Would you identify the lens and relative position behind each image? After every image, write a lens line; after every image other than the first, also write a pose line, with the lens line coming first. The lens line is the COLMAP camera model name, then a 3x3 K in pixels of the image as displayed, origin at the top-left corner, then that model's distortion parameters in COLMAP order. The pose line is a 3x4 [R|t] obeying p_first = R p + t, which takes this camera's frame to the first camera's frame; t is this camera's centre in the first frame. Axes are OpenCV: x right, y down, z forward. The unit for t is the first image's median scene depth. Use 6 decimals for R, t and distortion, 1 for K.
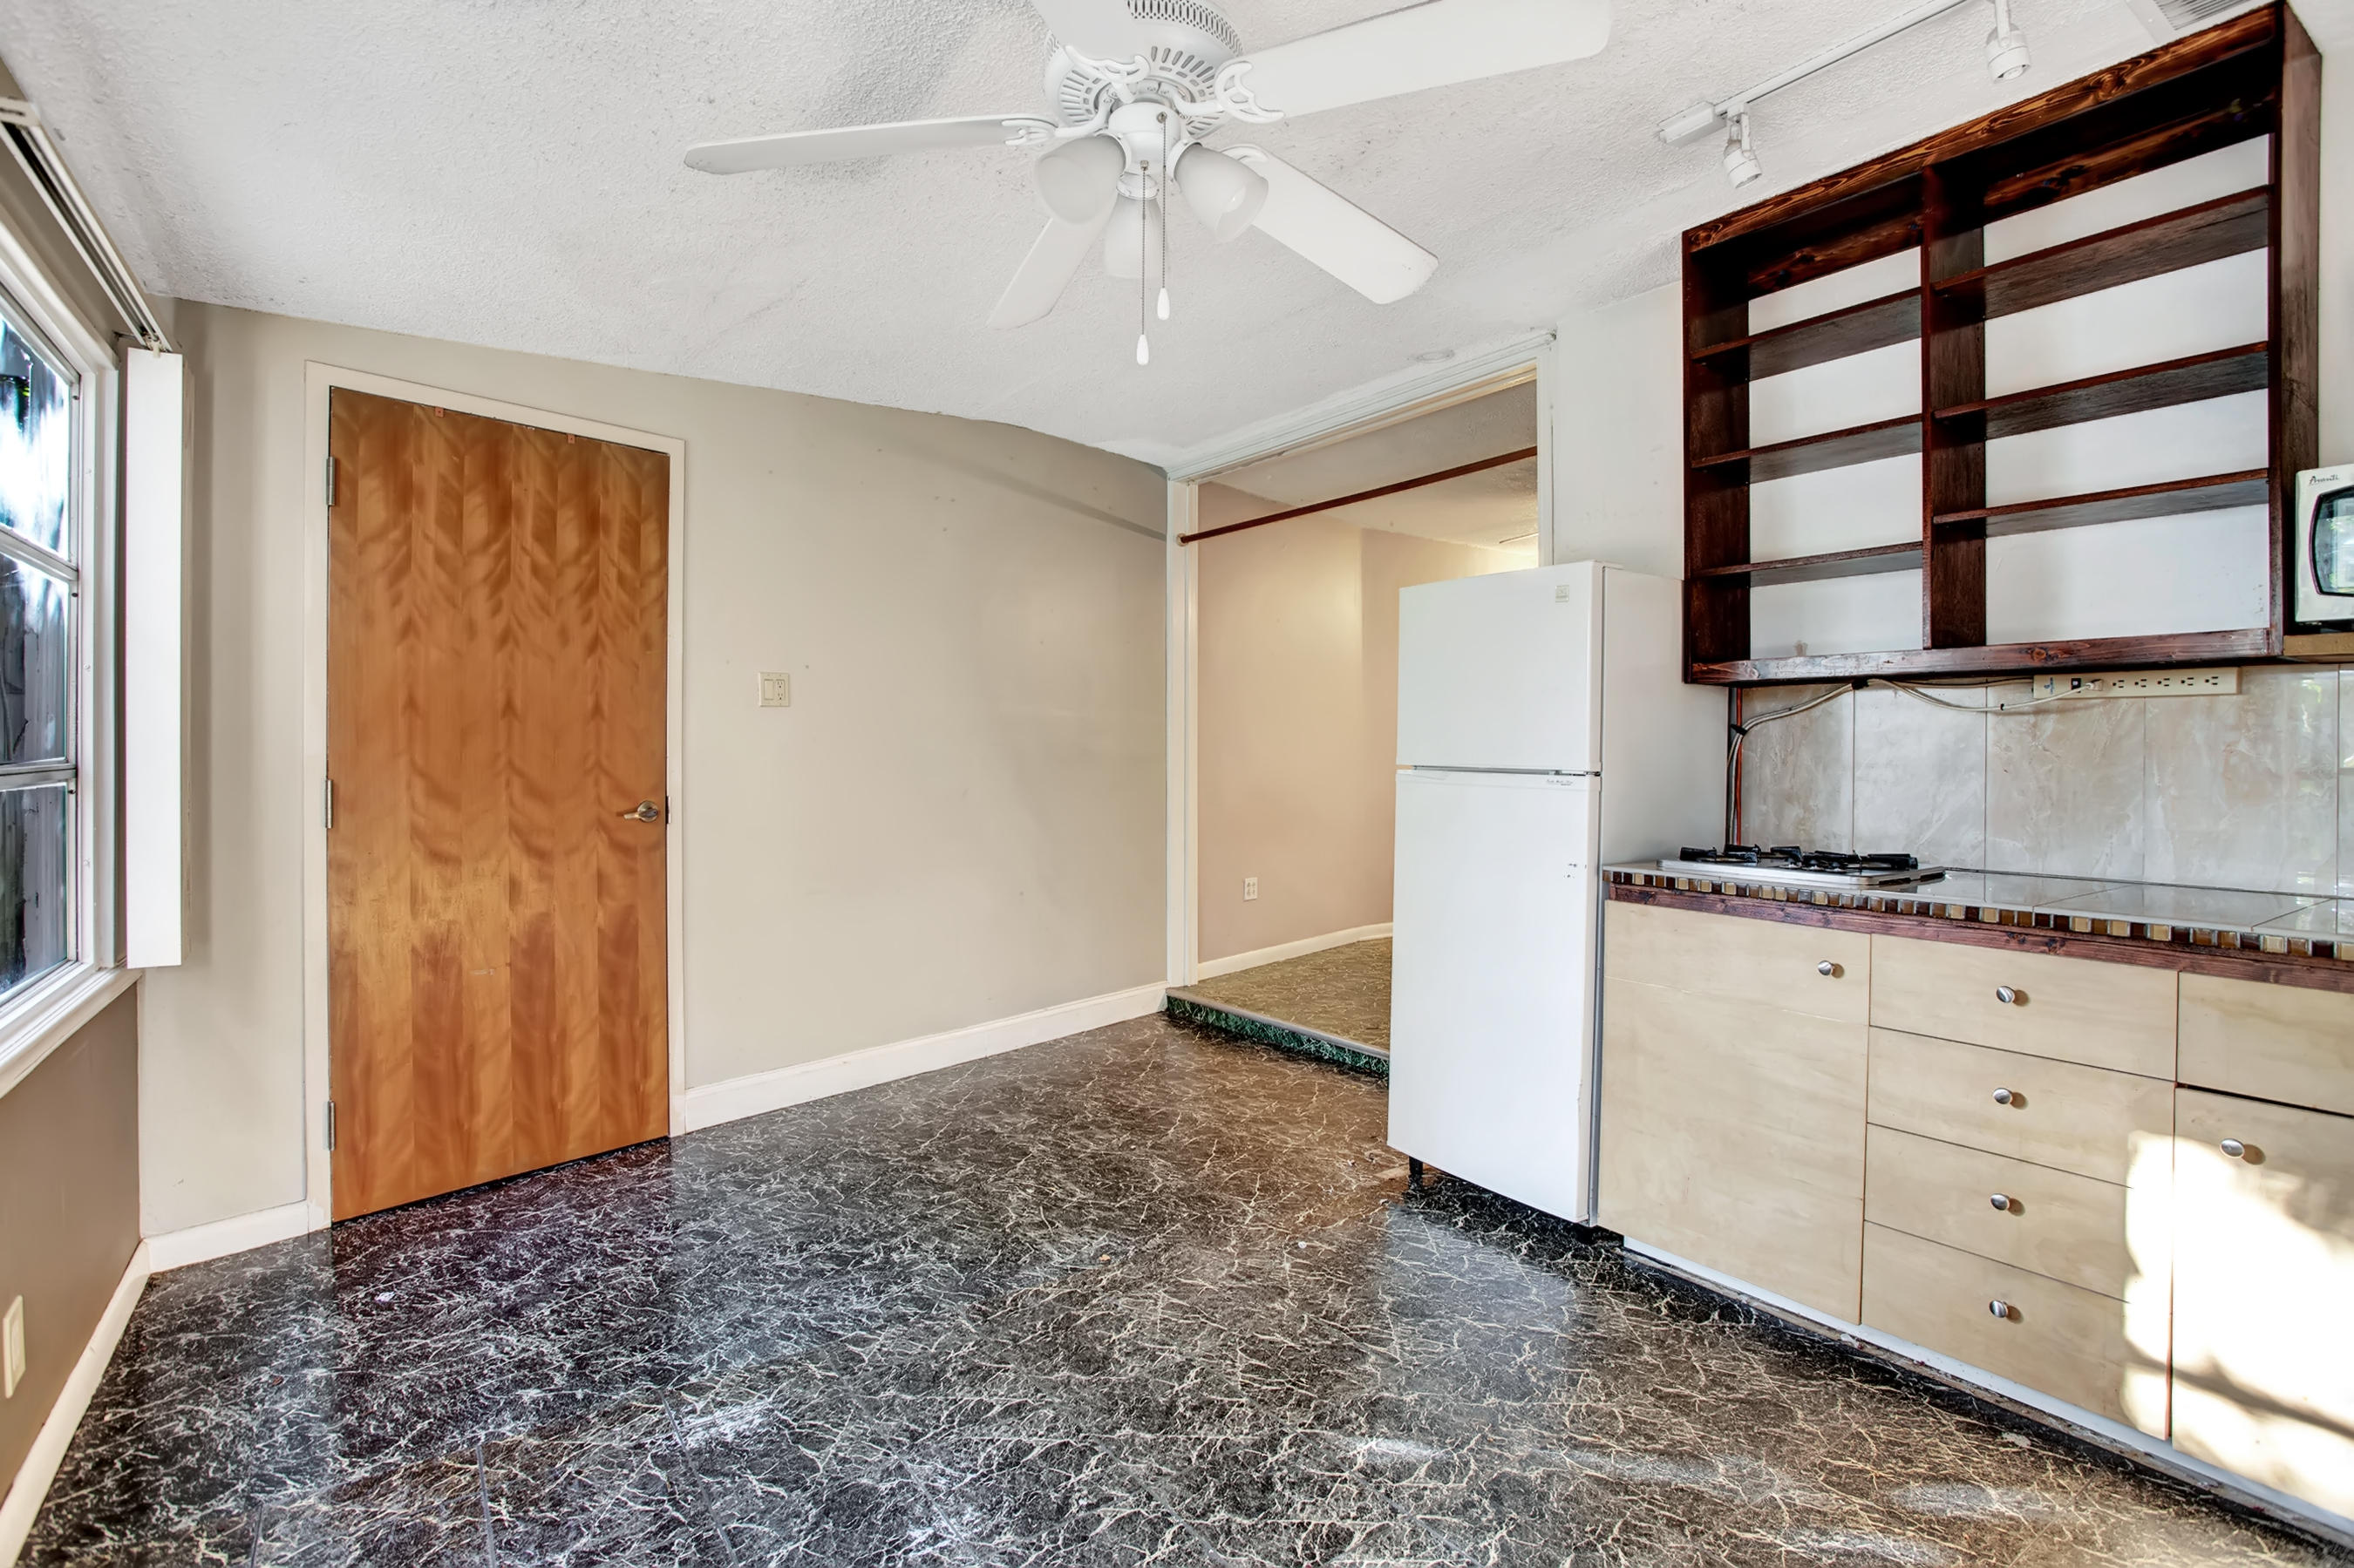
lens RADIAL K [[1138.8, 0, 1170.9], [0, 1138.8, 777.3], [0, 0, 1]] dist [-0.053466, 0.035651]
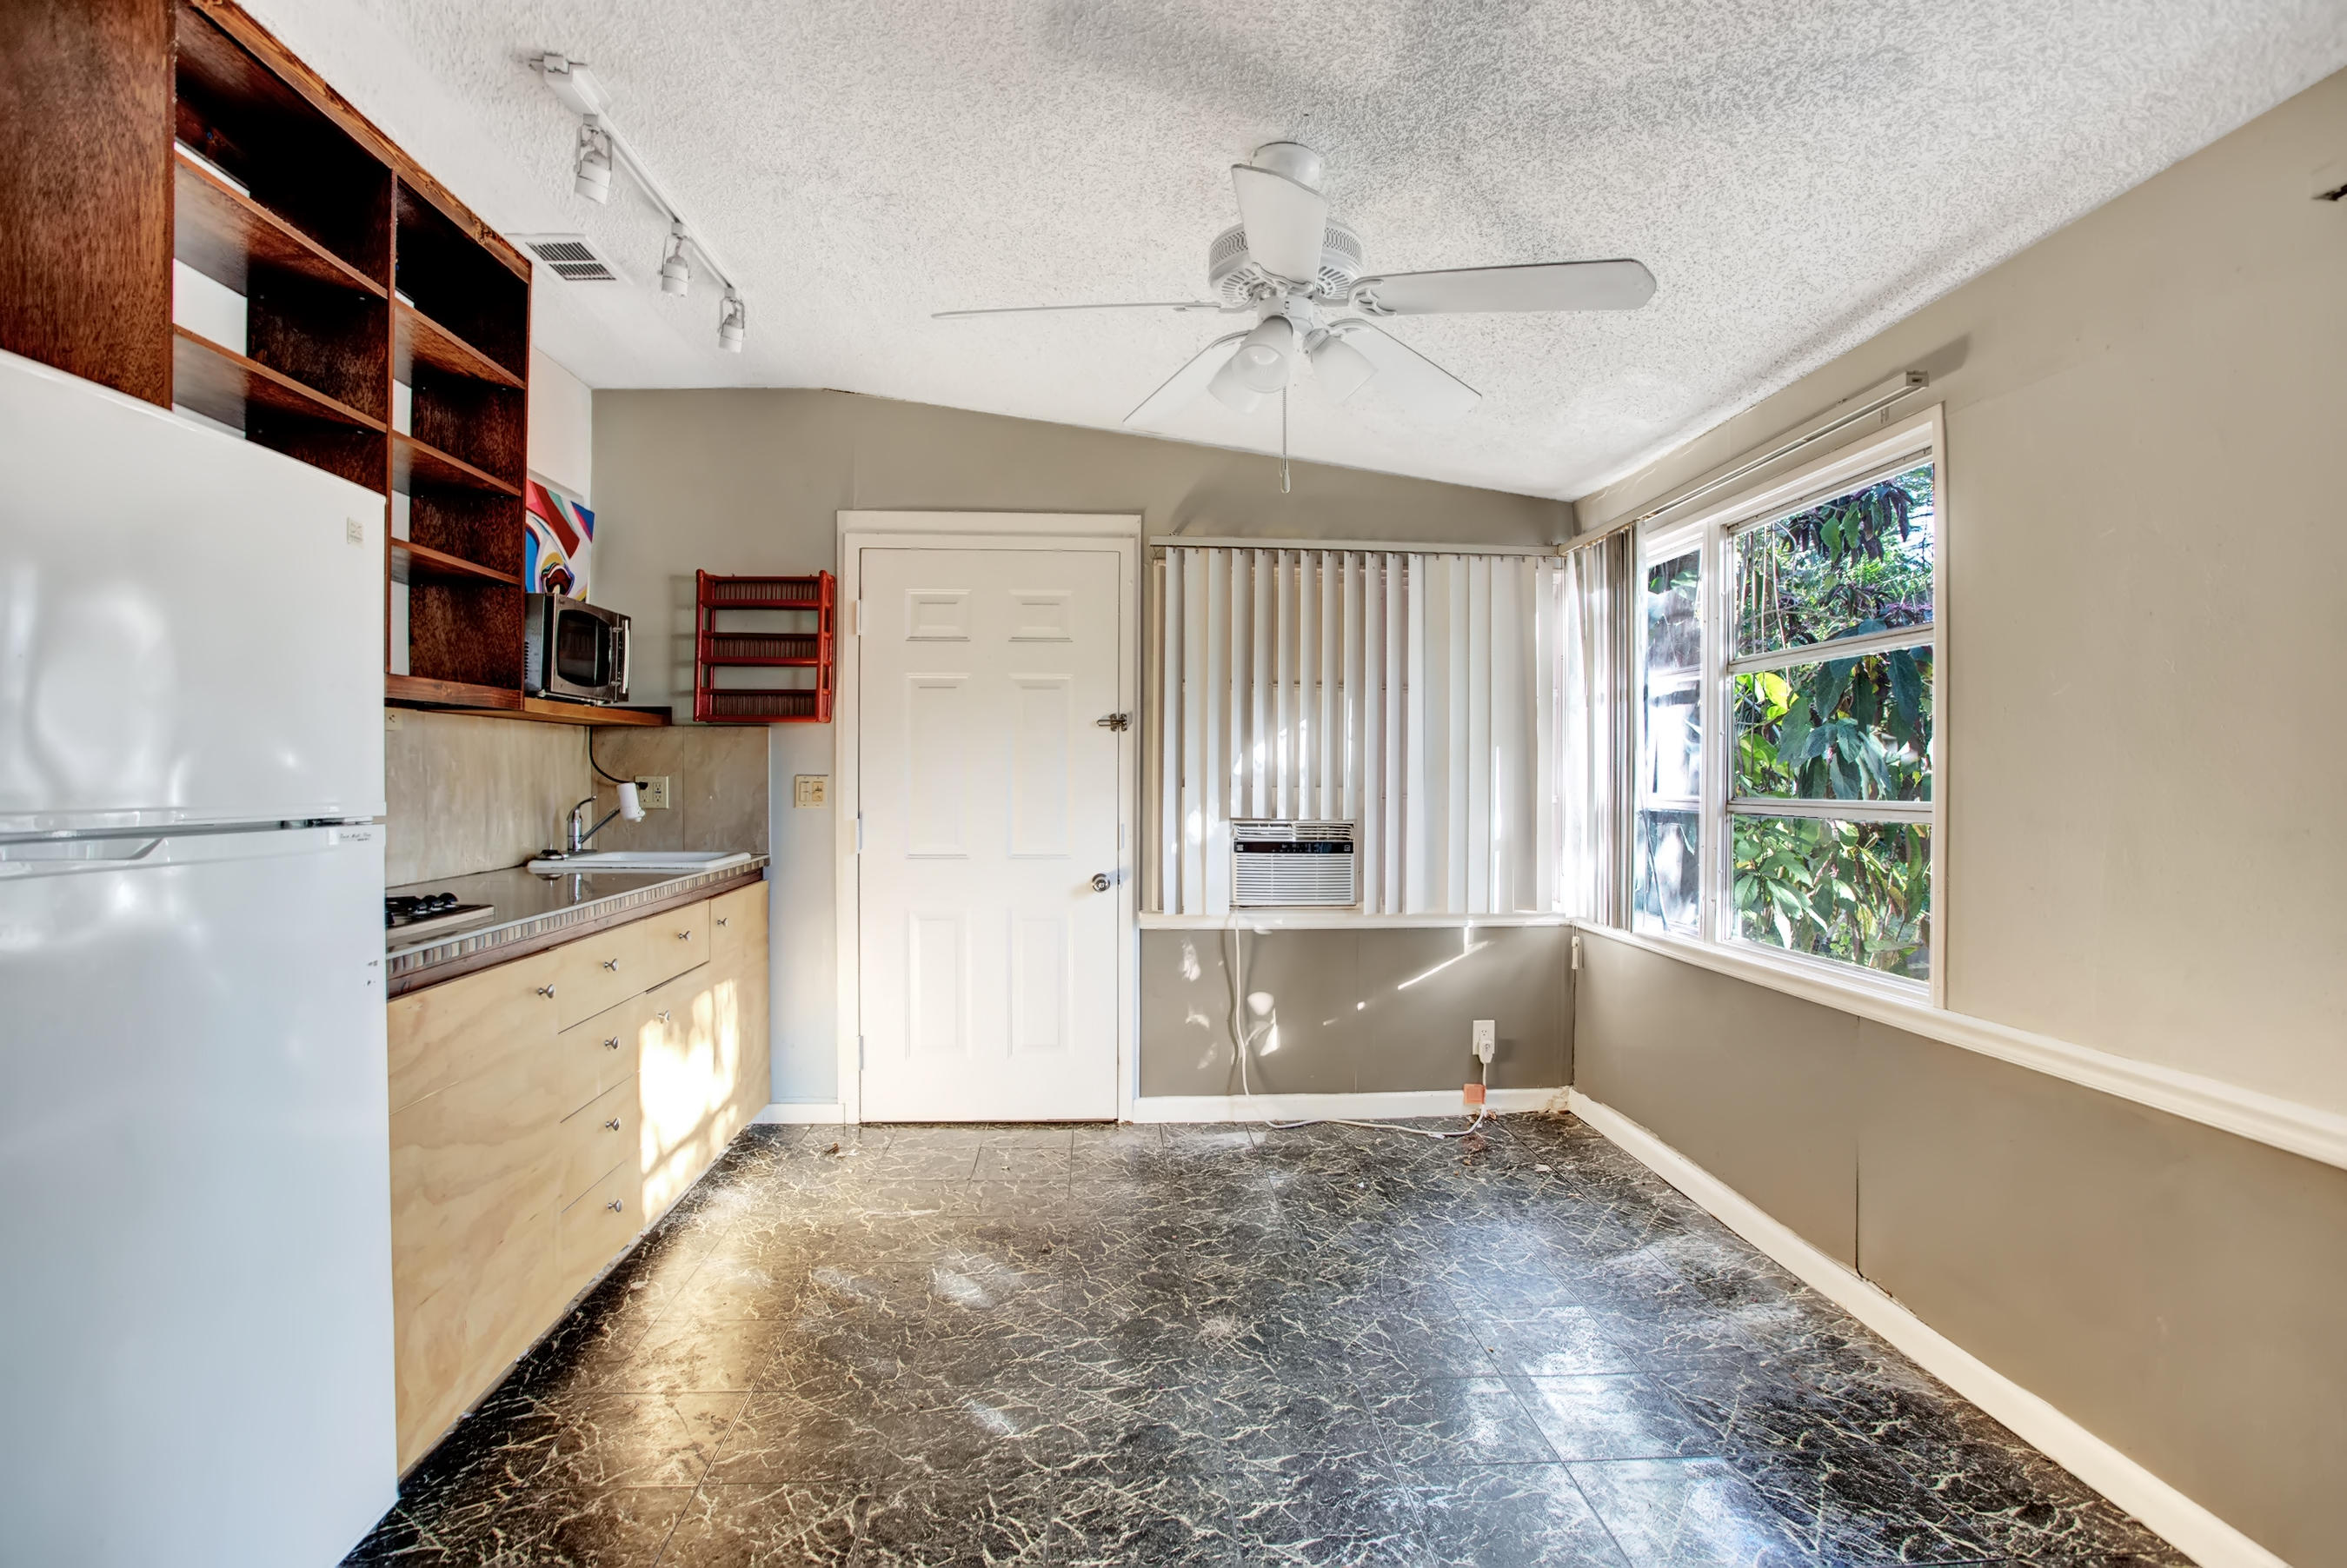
lens RADIAL K [[1135.5, 0, 1167.5], [0, 1135.5, 777.3], [0, 0, 1]] dist [-0.053466, 0.035651]
pose [[-0.850090, -0.006890, 0.526592, -0.502987], [0.009855, 0.999531, 0.028988, -0.056715], [-0.526545, 0.029832, -0.849624, 1.813053]]
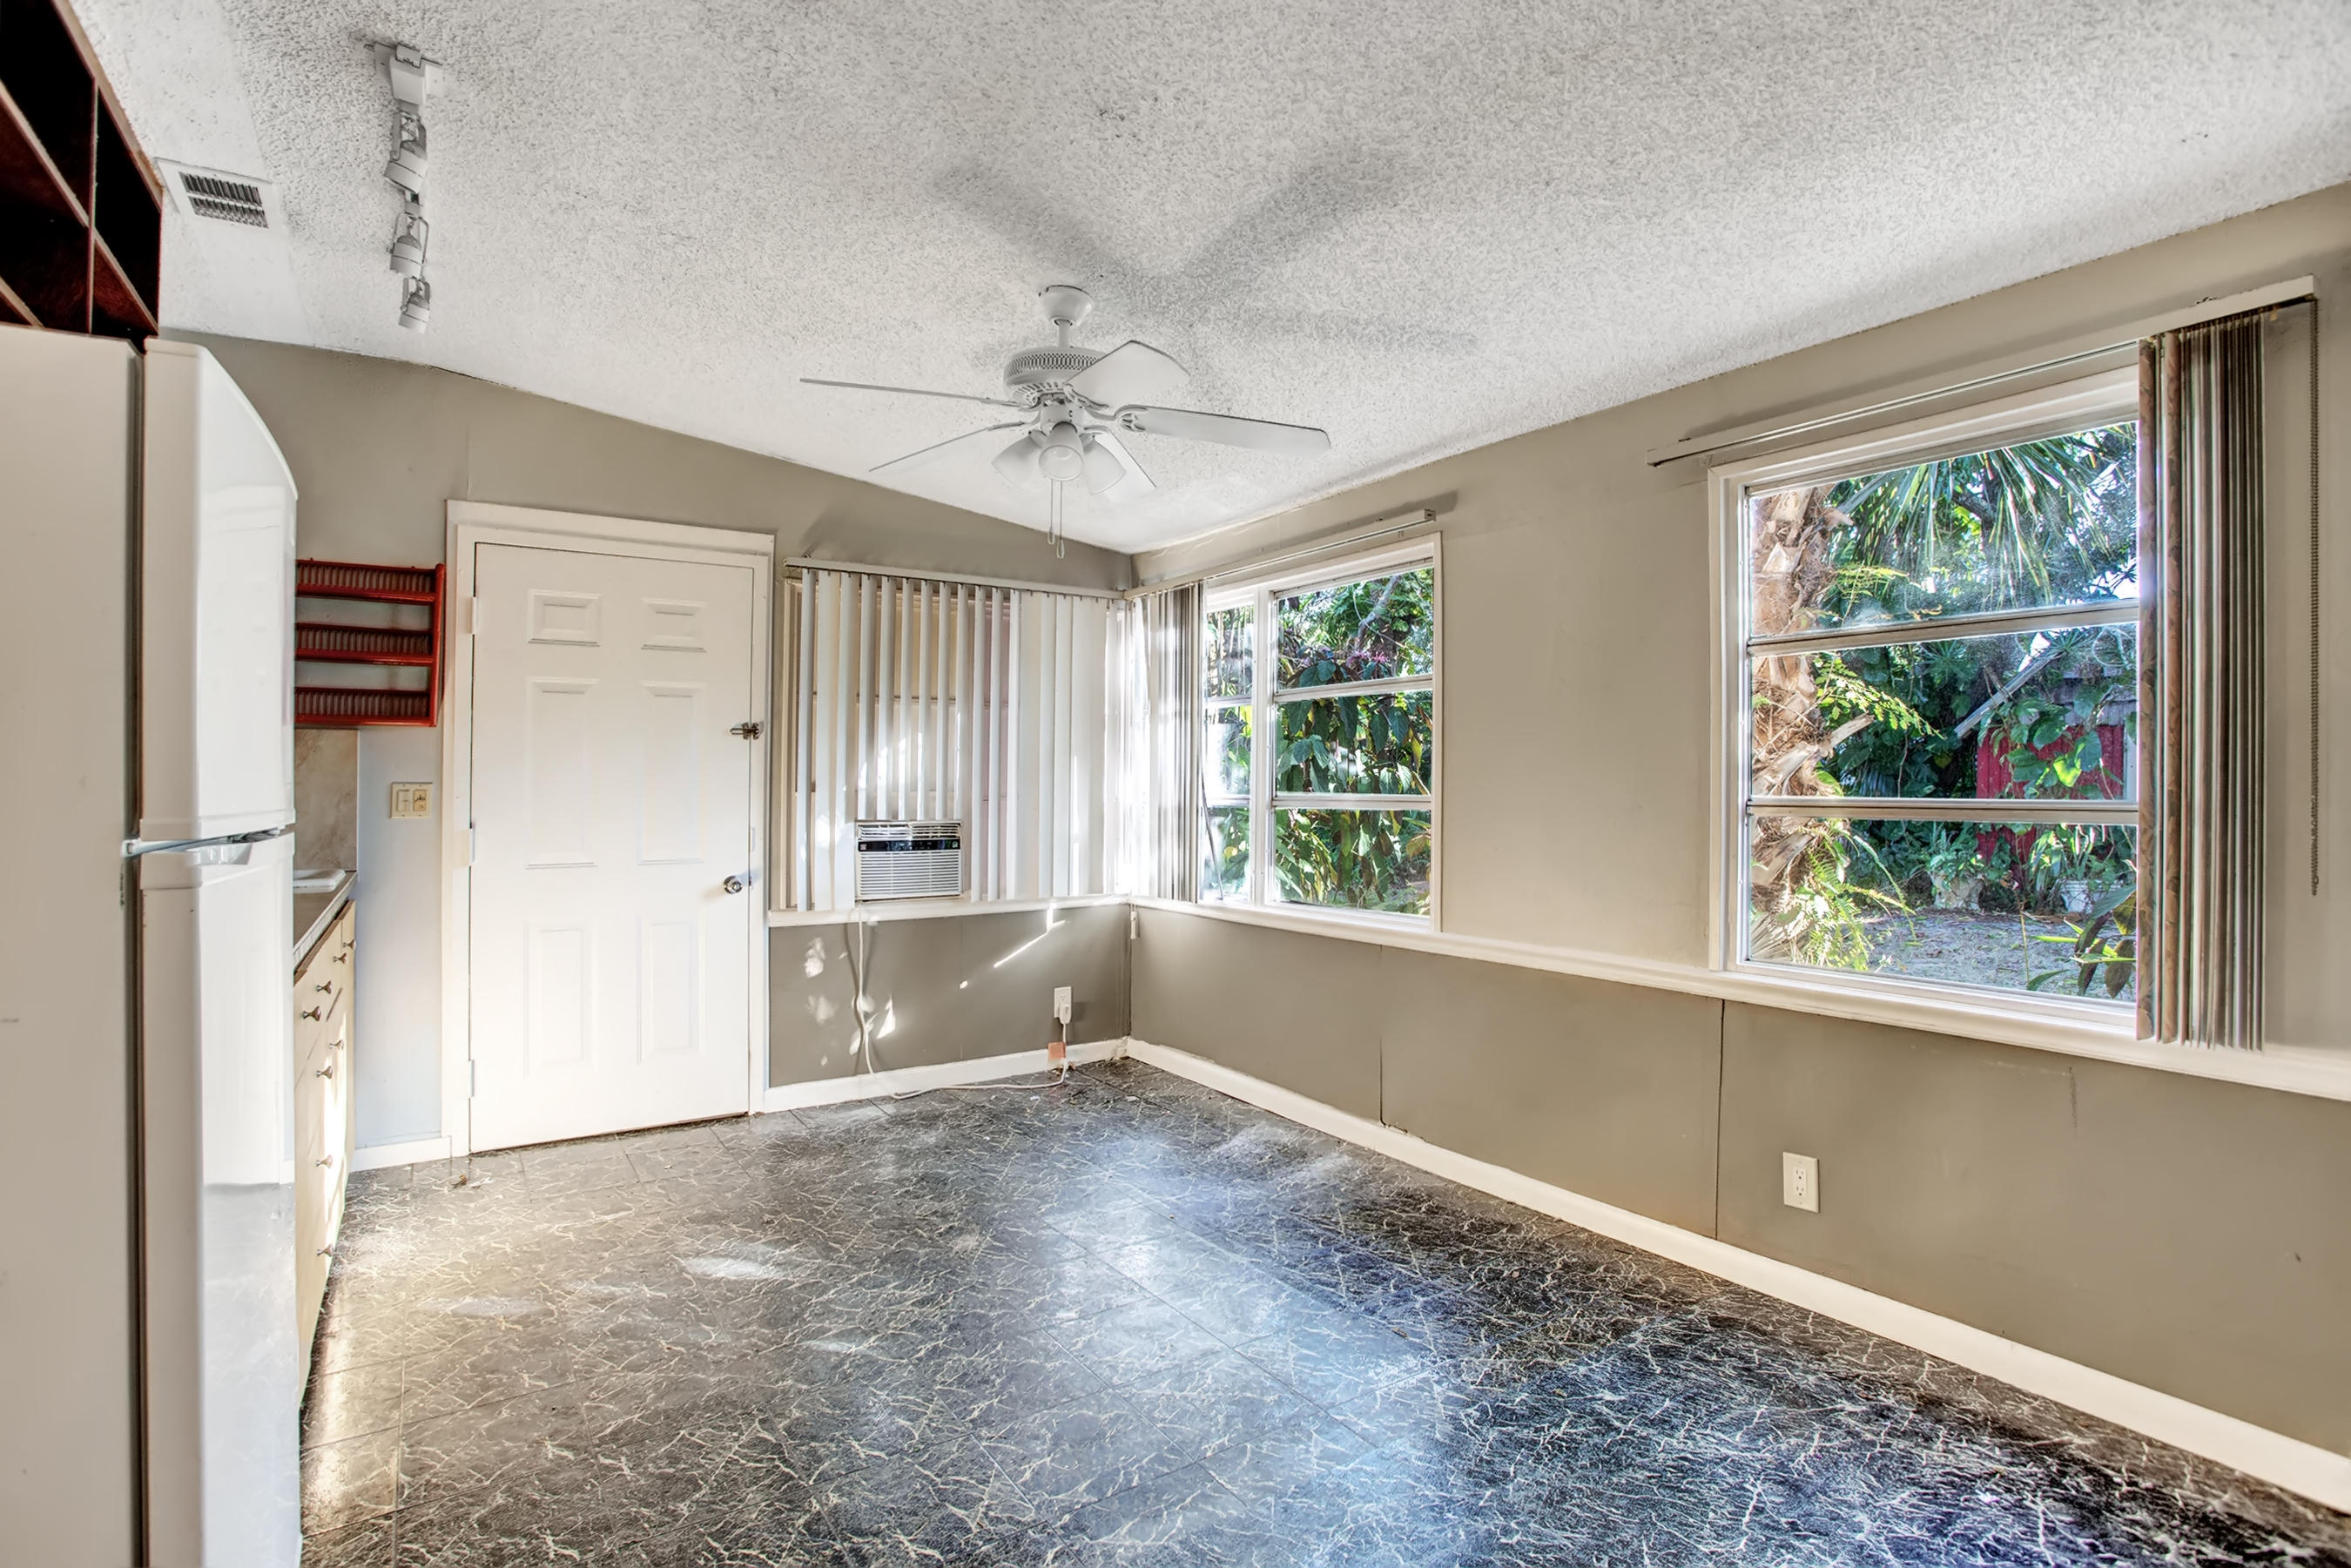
lens RADIAL K [[1154.5, 0, 1128.9], [0, 1154.5, 782.9], [0, 0, 1]] dist [-0.051306, 0.063943]
pose [[-0.998394, -0.000199, 0.056658, -0.194638], [0.001504, 0.999548, 0.030017, -0.063036], [-0.056638, 0.030054, -0.997942, 2.230511]]
